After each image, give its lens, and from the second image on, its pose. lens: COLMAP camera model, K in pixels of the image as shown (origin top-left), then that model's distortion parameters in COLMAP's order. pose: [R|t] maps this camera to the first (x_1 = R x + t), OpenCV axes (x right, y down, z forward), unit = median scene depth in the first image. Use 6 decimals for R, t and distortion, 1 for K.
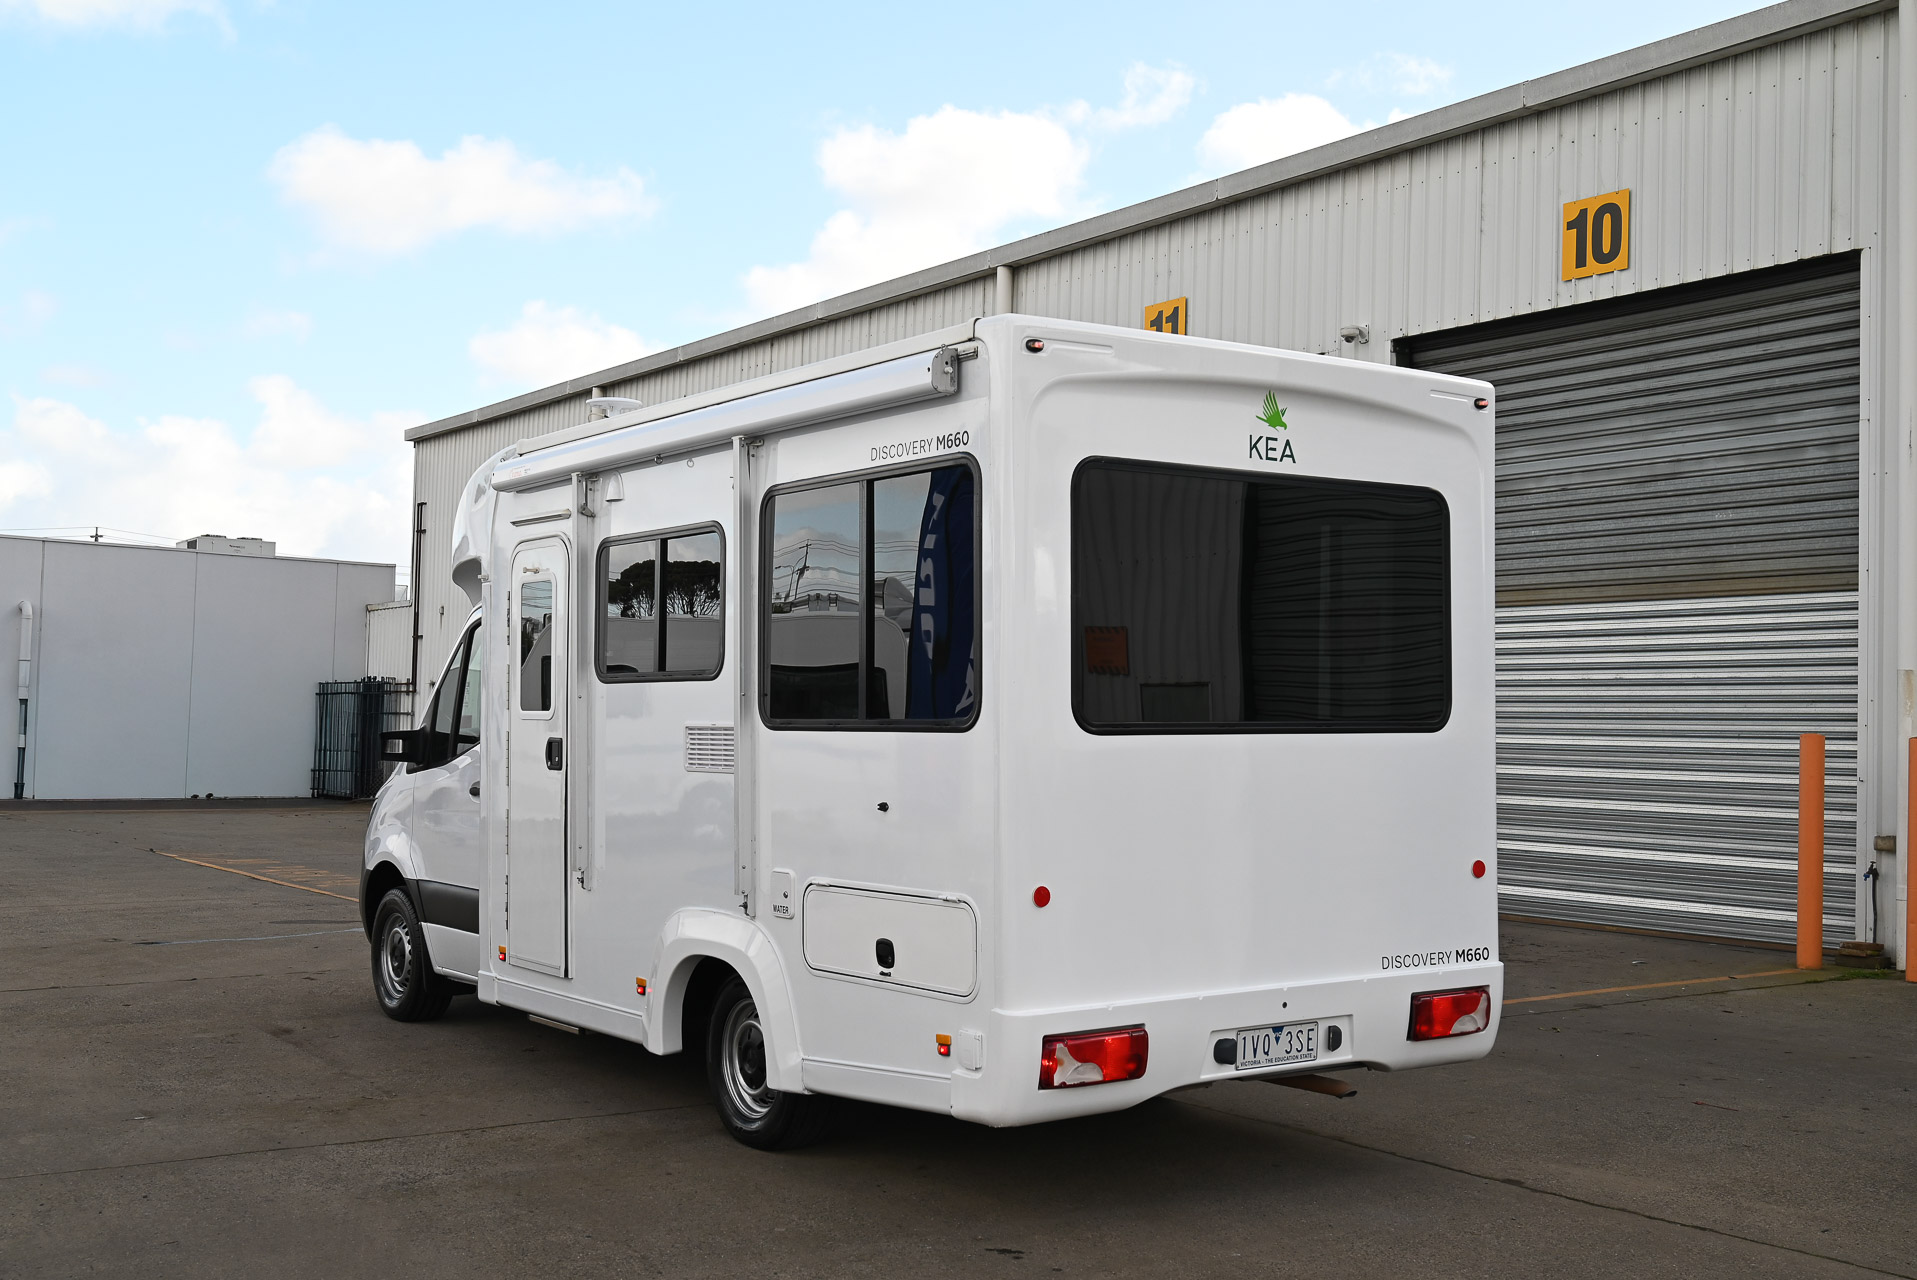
lens RADIAL K [[2031.0, 0, 957.4], [0, 2031.0, 659.0], [0, 0, 1]] dist [0.014341, 0.006739]
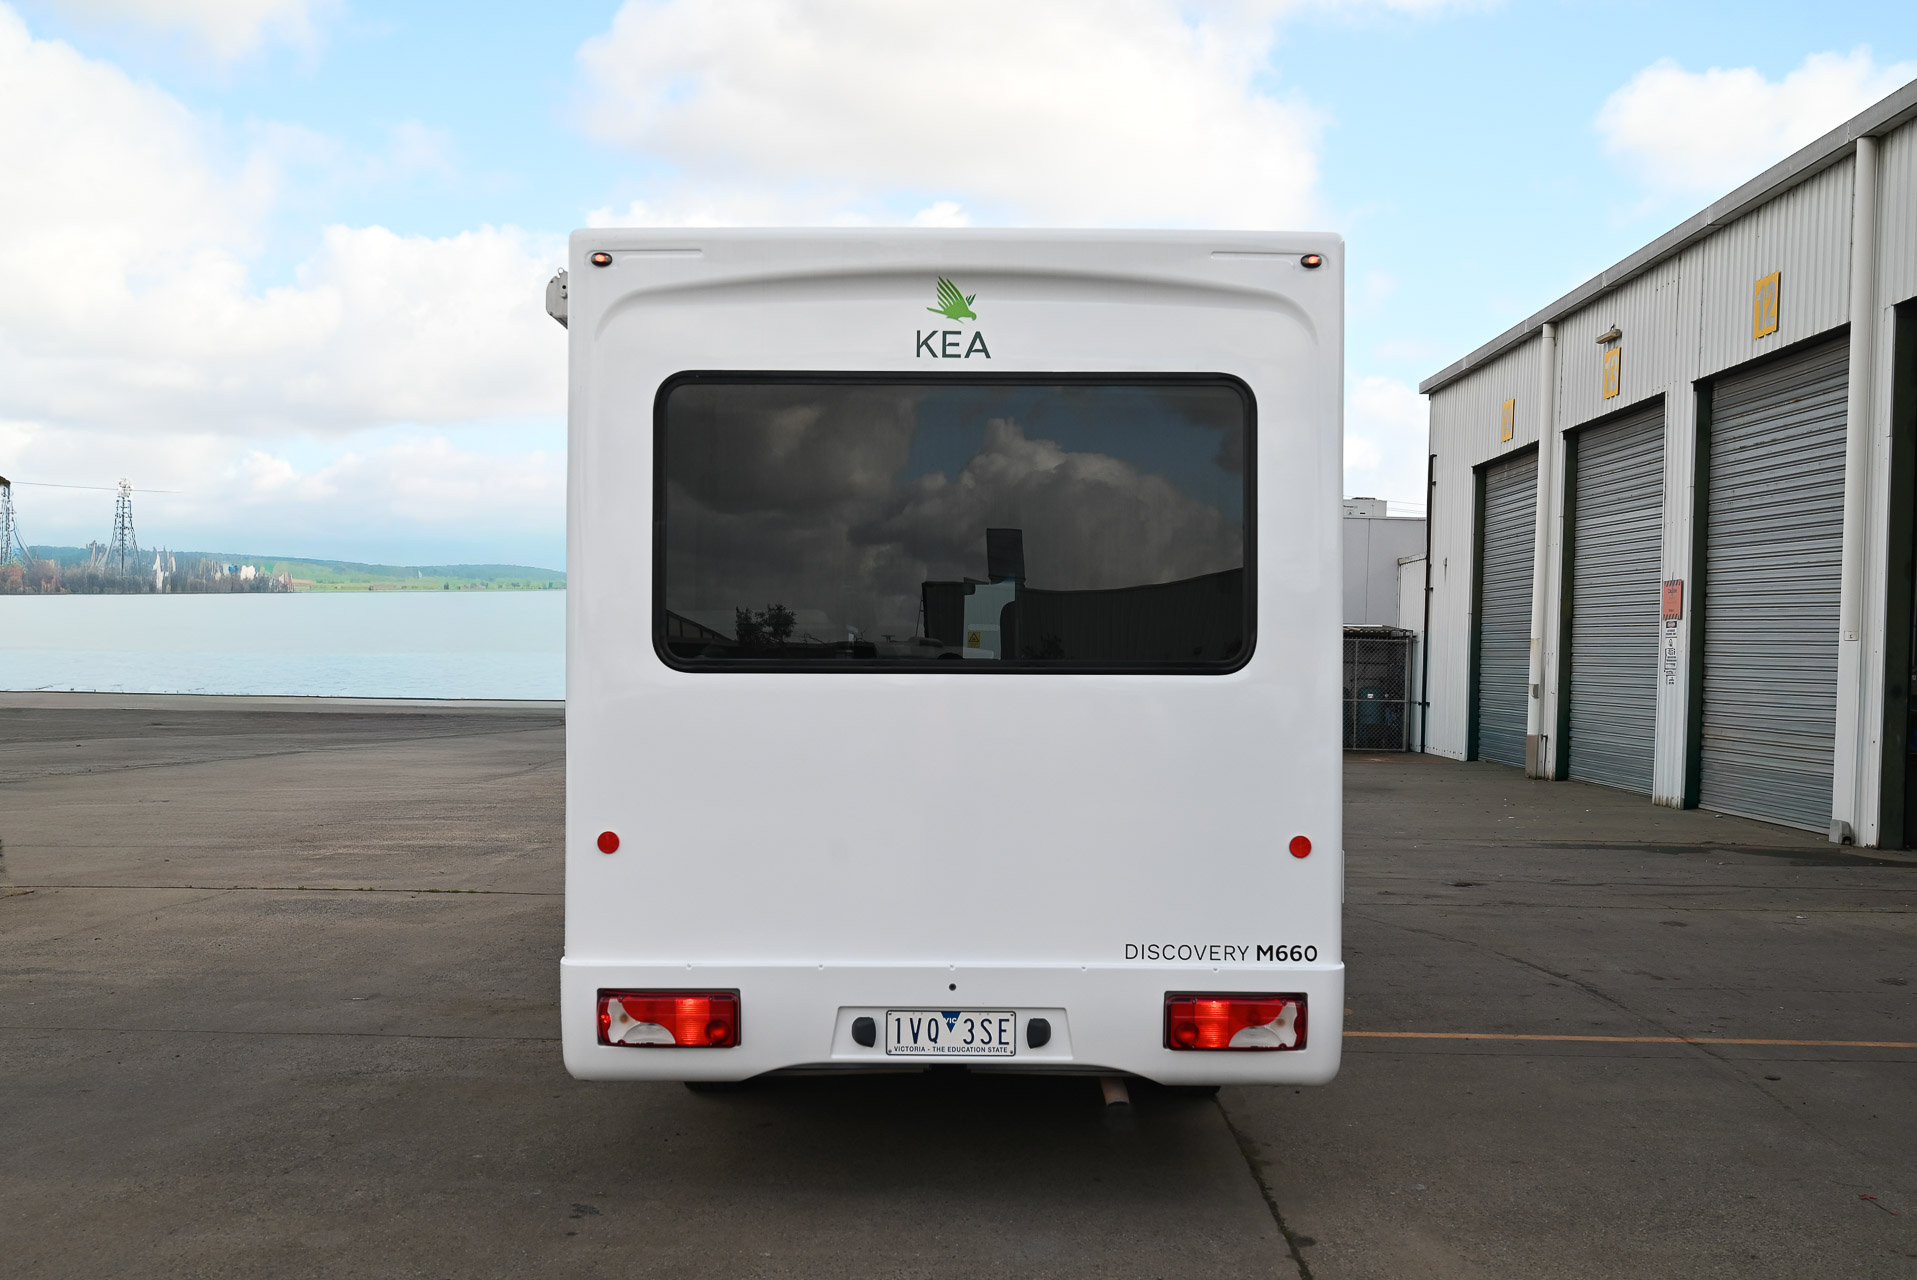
lens RADIAL K [[2017.6, 0, 958.5], [0, 2017.6, 640.0], [0, 0, 1]] dist [-0.000912, 0.001448]
pose [[0.814563, -0.003612, -0.580064, 0.651226], [0.010821, 0.999901, 0.008970, 0.014668], [0.579974, -0.013583, 0.814521, 0.299415]]
